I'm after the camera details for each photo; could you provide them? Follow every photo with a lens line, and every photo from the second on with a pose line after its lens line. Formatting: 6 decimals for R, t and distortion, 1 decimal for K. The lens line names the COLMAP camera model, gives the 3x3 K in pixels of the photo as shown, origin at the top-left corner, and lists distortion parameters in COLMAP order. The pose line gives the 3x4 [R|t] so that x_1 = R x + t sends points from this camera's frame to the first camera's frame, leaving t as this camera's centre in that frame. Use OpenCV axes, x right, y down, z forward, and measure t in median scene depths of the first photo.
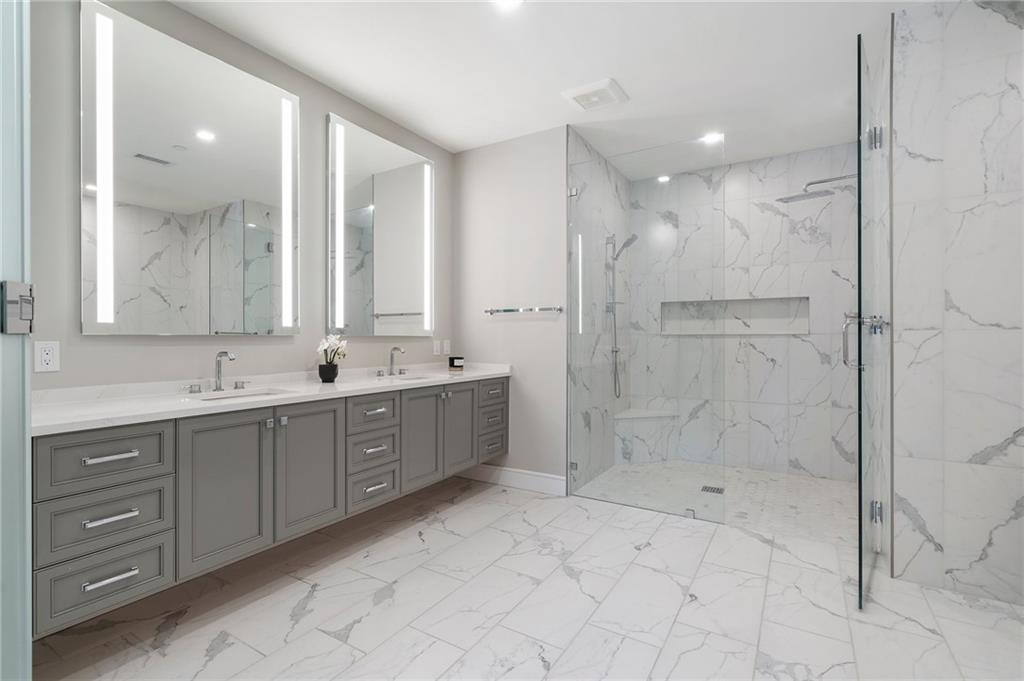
lens RADIAL K [[473.3, 0, 508.6], [0, 473.3, 338.1], [0, 0, 1]] dist [-0.000600, -0.000009]
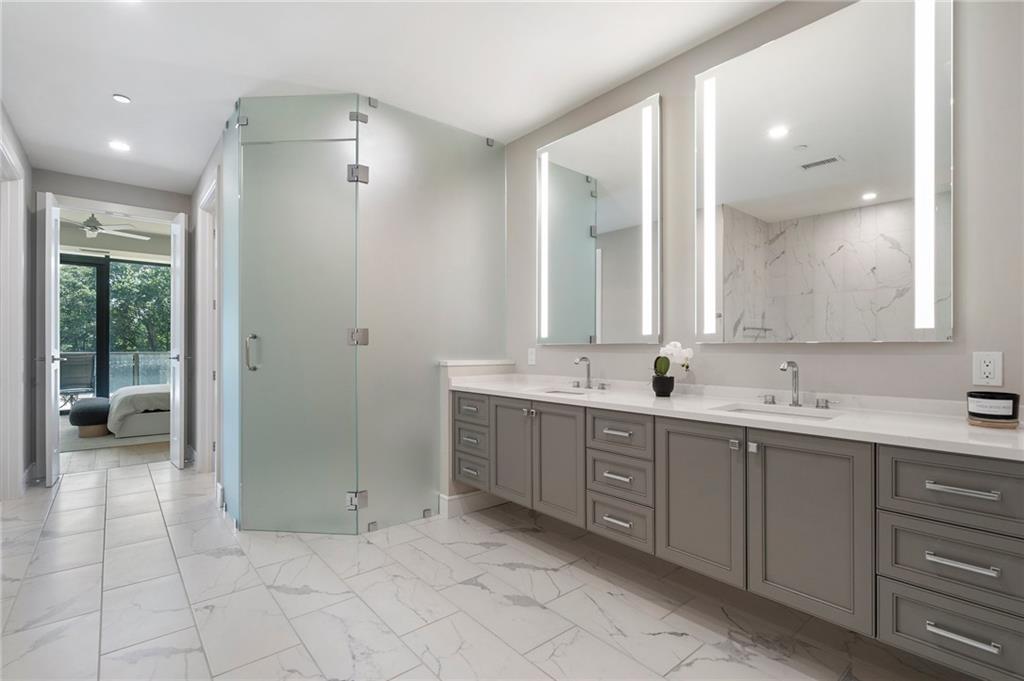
lens RADIAL K [[470.5, 0, 508.0], [0, 470.5, 346.6], [0, 0, 1]] dist [0.001585, 0.000253]
pose [[-0.307405, -0.005991, -0.951560, 0.563967], [-0.003071, 0.999981, -0.005303, 0.006398], [0.951574, 0.001292, -0.307417, 1.031295]]
